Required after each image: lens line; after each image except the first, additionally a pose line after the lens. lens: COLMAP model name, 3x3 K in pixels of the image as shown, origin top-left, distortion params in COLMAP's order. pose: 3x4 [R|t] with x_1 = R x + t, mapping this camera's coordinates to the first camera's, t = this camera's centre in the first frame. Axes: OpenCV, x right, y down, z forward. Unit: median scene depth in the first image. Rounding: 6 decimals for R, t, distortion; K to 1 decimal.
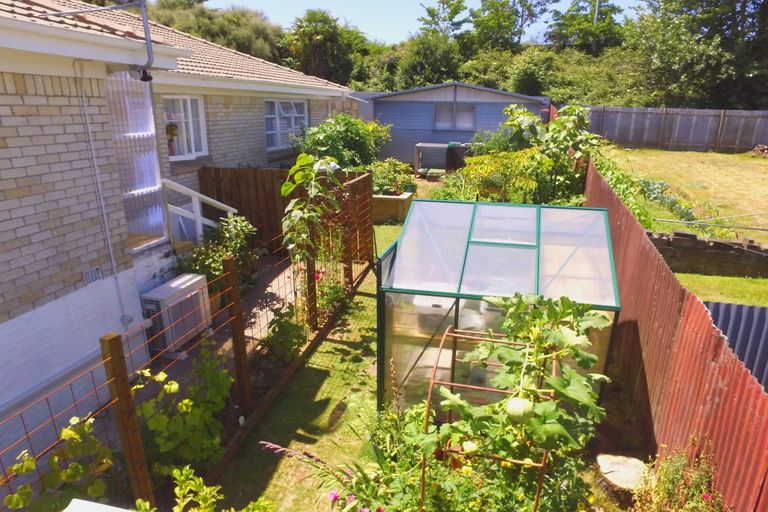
lens RADIAL K [[508.5, 0, 385.4], [0, 508.5, 274.2], [0, 0, 1]] dist [-0.120036, 0.094506]
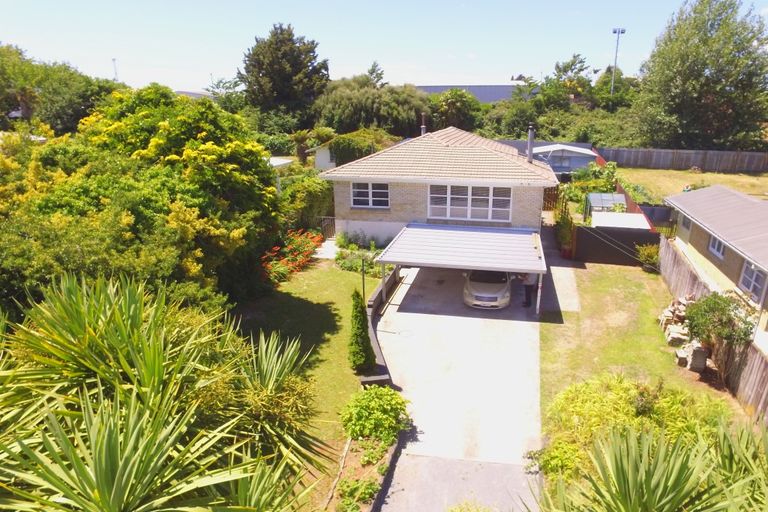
lens RADIAL K [[508.5, 0, 385.4], [0, 508.5, 274.2], [0, 0, 1]] dist [-0.120036, 0.094506]
pose [[0.999853, -0.012343, -0.011901, -0.389365], [0.012383, 0.999918, 0.003311, 0.126718], [0.011859, -0.003458, 0.999924, -0.819605]]
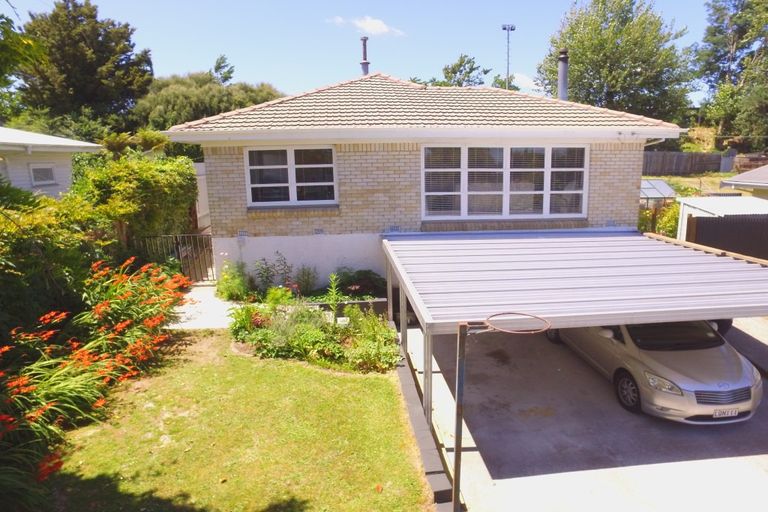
lens RADIAL K [[508.5, 0, 385.4], [0, 508.5, 274.2], [0, 0, 1]] dist [-0.120036, 0.094506]
pose [[0.947058, -0.091552, 0.307732, -0.483576], [0.118292, 0.990554, -0.069354, 0.102723], [-0.298475, 0.102085, 0.948942, -0.323456]]
